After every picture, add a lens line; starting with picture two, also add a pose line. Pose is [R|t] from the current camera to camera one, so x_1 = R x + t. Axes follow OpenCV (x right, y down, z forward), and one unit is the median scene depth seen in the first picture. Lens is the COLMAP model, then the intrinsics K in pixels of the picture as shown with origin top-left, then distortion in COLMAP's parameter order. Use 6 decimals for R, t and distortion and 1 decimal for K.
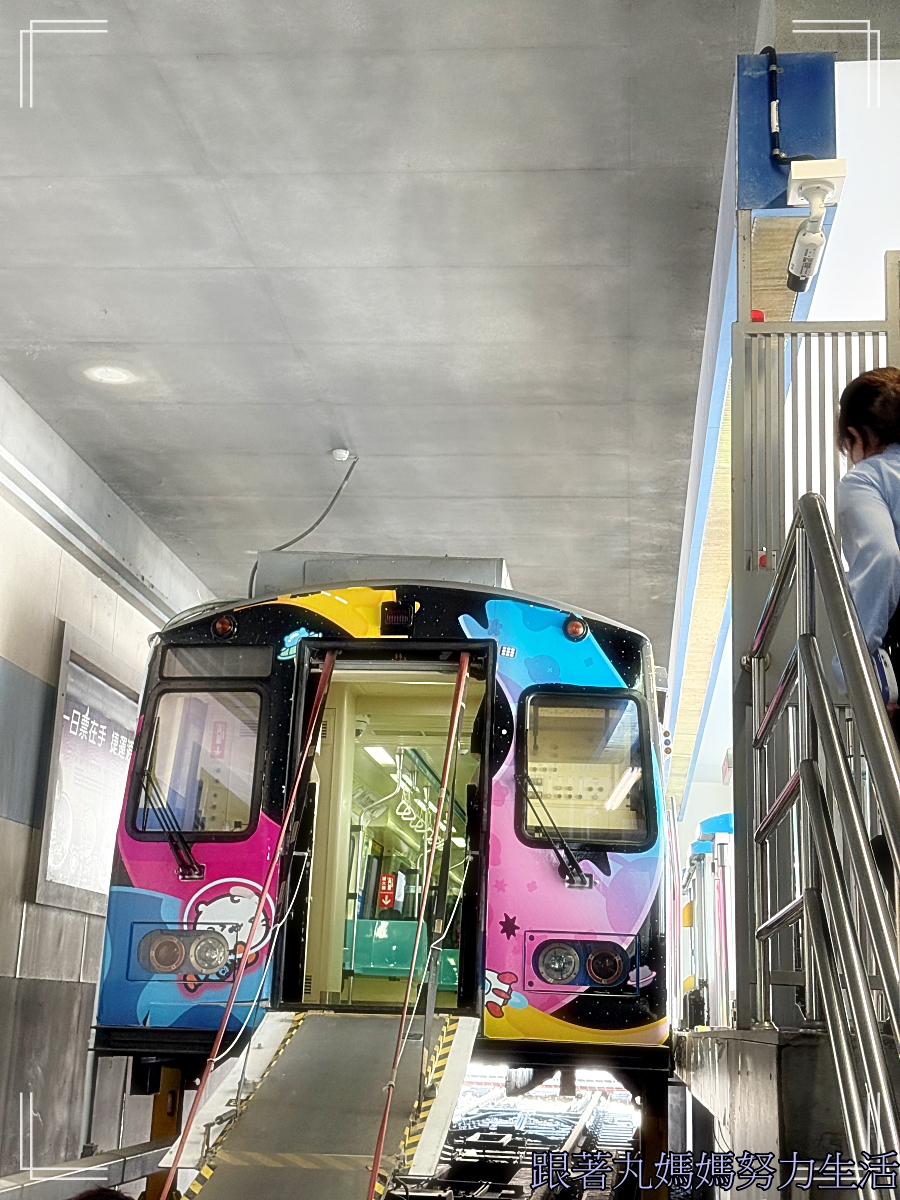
lens RADIAL K [[1673.8, 0, 448.5], [0, 1673.8, 595.4], [0, 0, 1]] dist [0.124716, 0.000000]
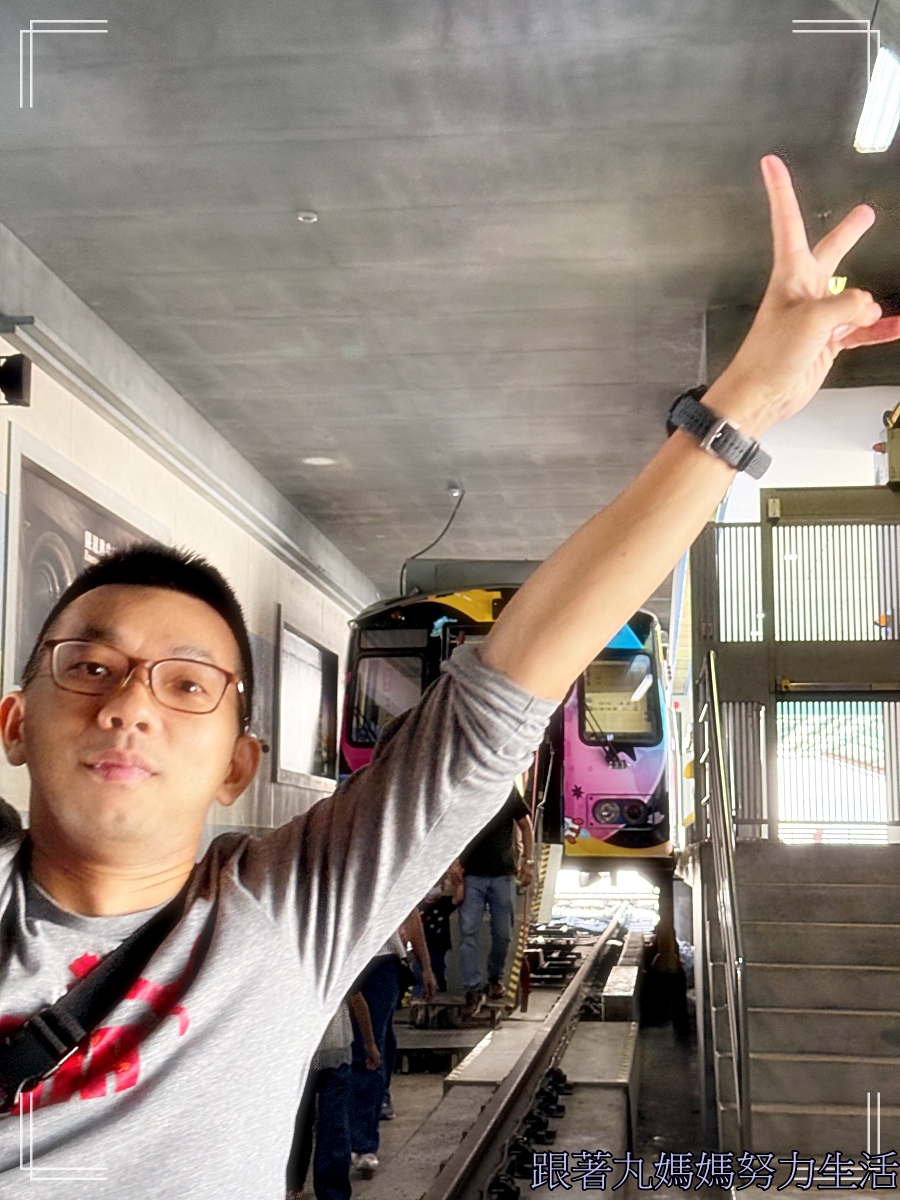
lens RADIAL K [[1673.8, 0, 452.7], [0, 1673.8, 605.2], [0, 0, 1]] dist [0.124716, 0.000000]
pose [[0.999417, -0.033271, -0.007623, -0.068755], [0.033868, 0.994393, 0.100176, -0.160966], [0.004248, -0.100376, 0.994941, -0.652317]]
